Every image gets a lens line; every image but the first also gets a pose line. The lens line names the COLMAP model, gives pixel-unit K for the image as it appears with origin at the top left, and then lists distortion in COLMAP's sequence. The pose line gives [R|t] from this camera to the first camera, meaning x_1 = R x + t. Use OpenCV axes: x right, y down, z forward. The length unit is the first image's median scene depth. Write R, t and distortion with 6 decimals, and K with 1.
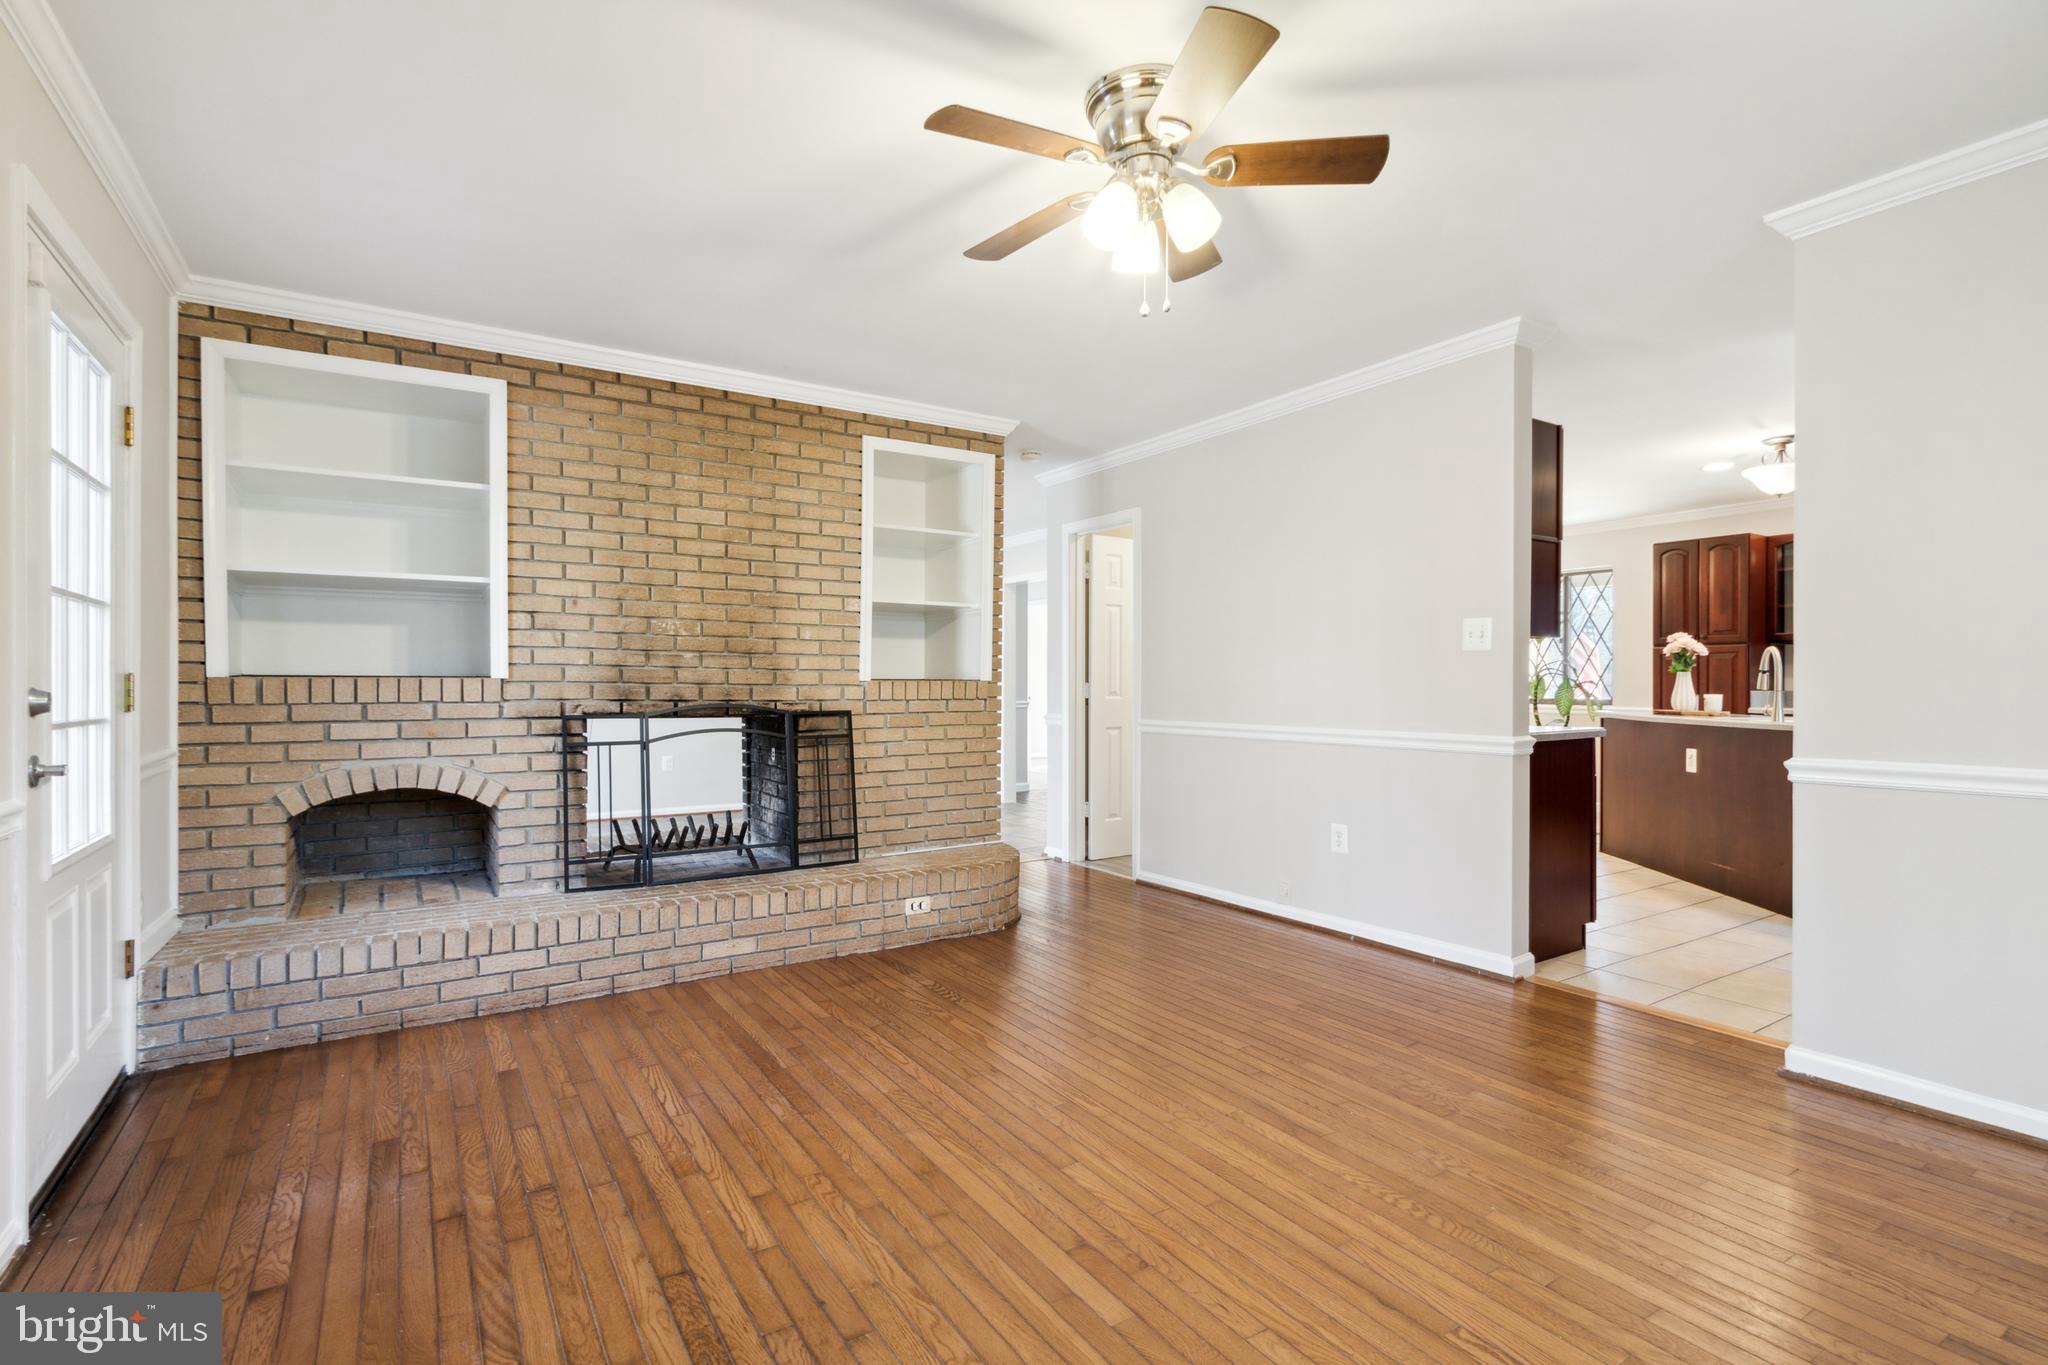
lens RADIAL K [[963.0, 0, 1023.1], [0, 963.0, 682.9], [0, 0, 1]] dist [0.000646, 0.000027]
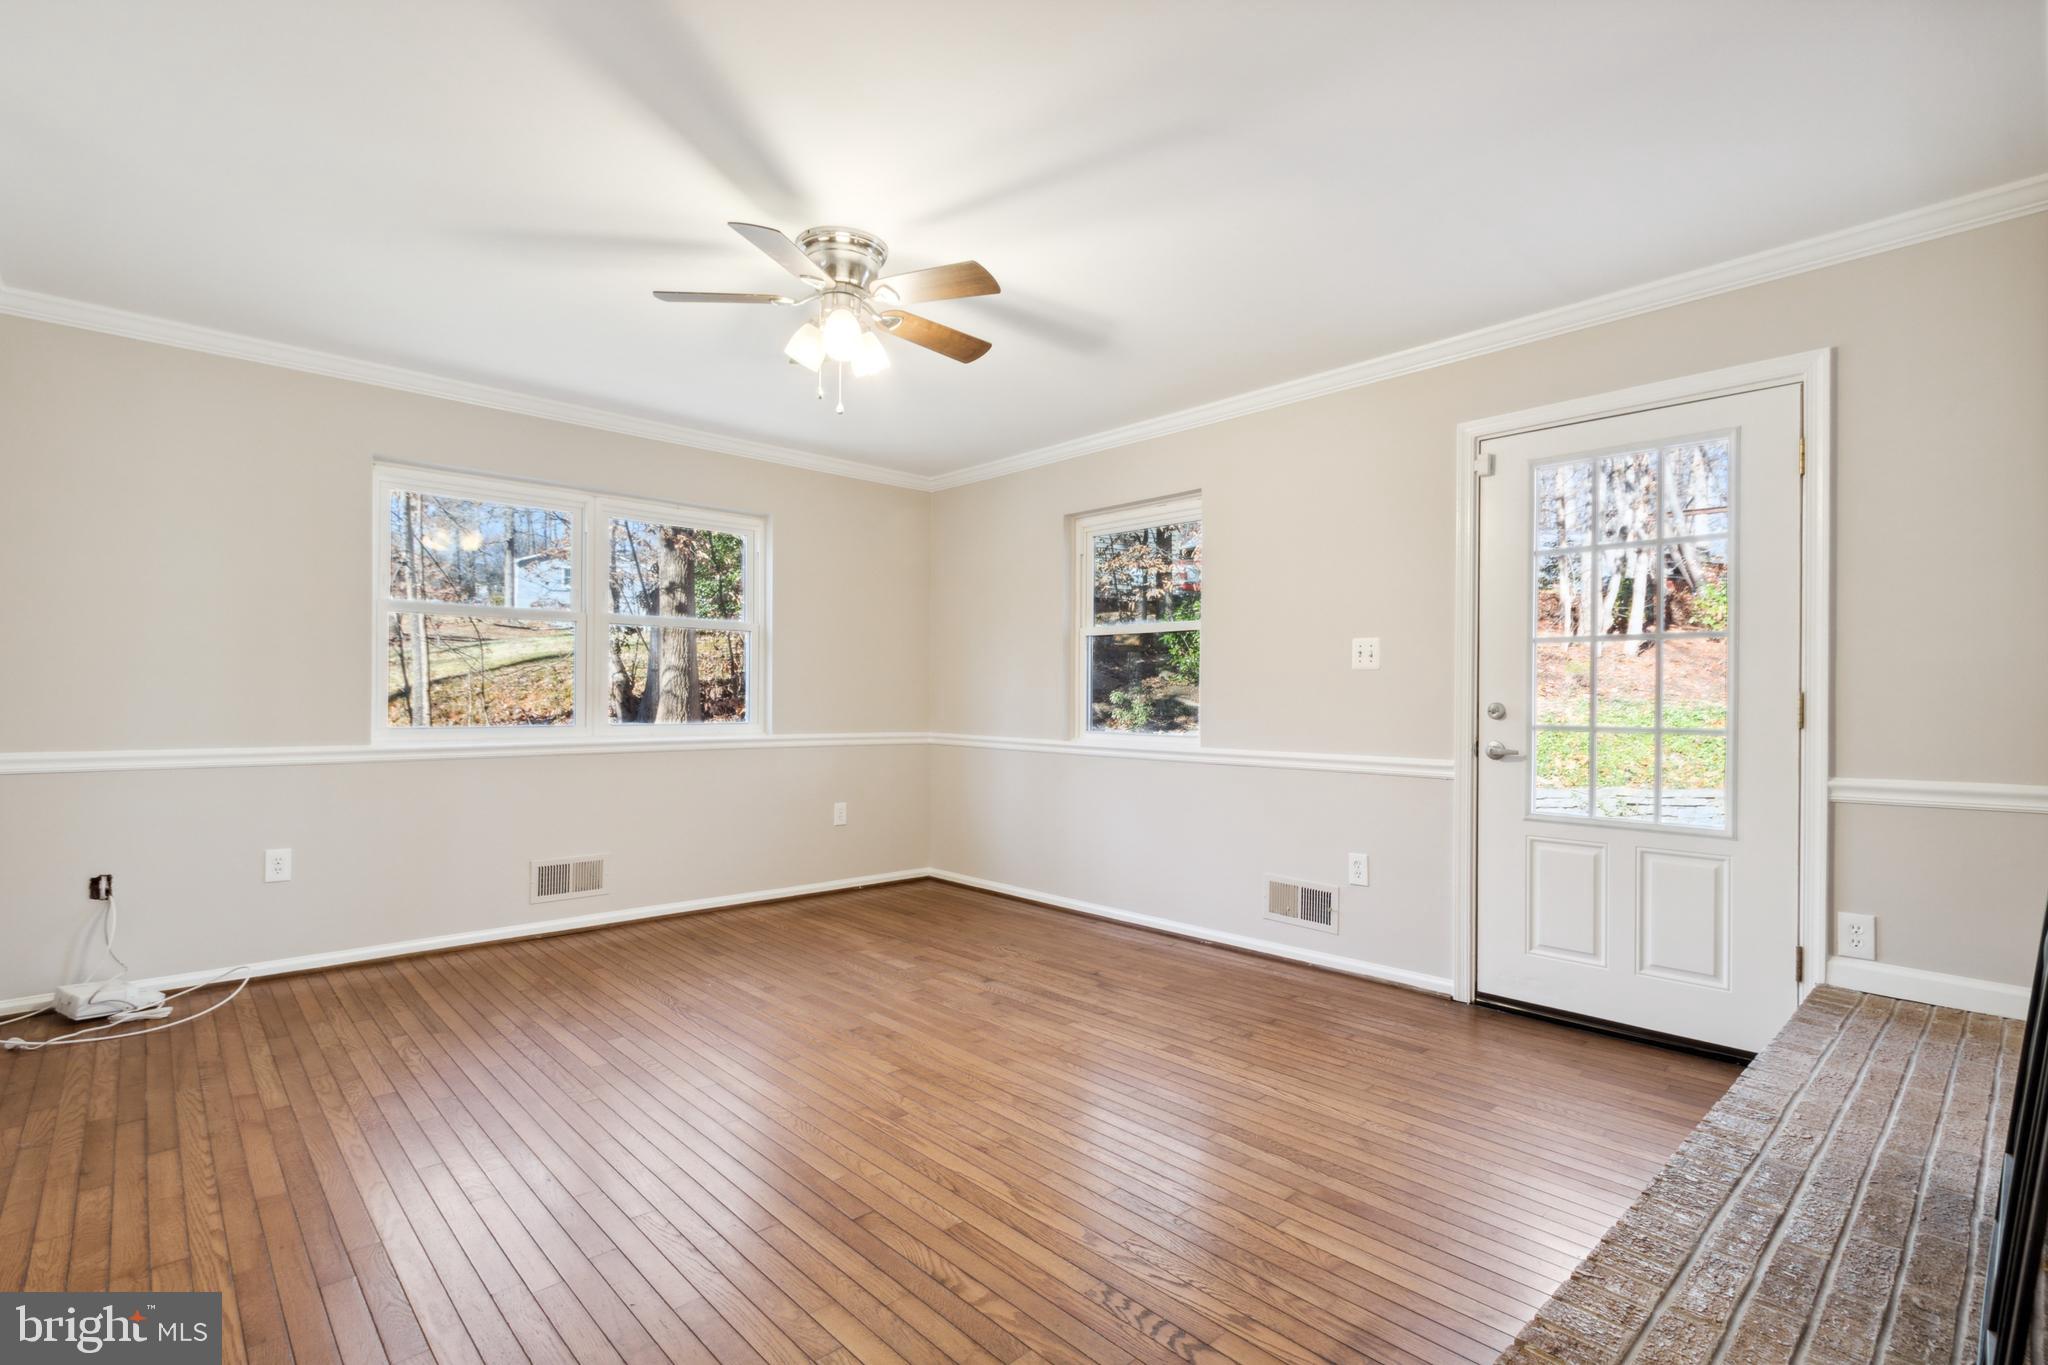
lens RADIAL K [[963.0, 0, 1024.7], [0, 963.0, 699.2], [0, 0, 1]] dist [0.000646, 0.000027]
pose [[-0.984444, -0.004881, -0.175632, 0.119411], [-0.003641, 0.999966, -0.007381, 0.016323], [0.175662, -0.006627, -0.984428, 2.593735]]
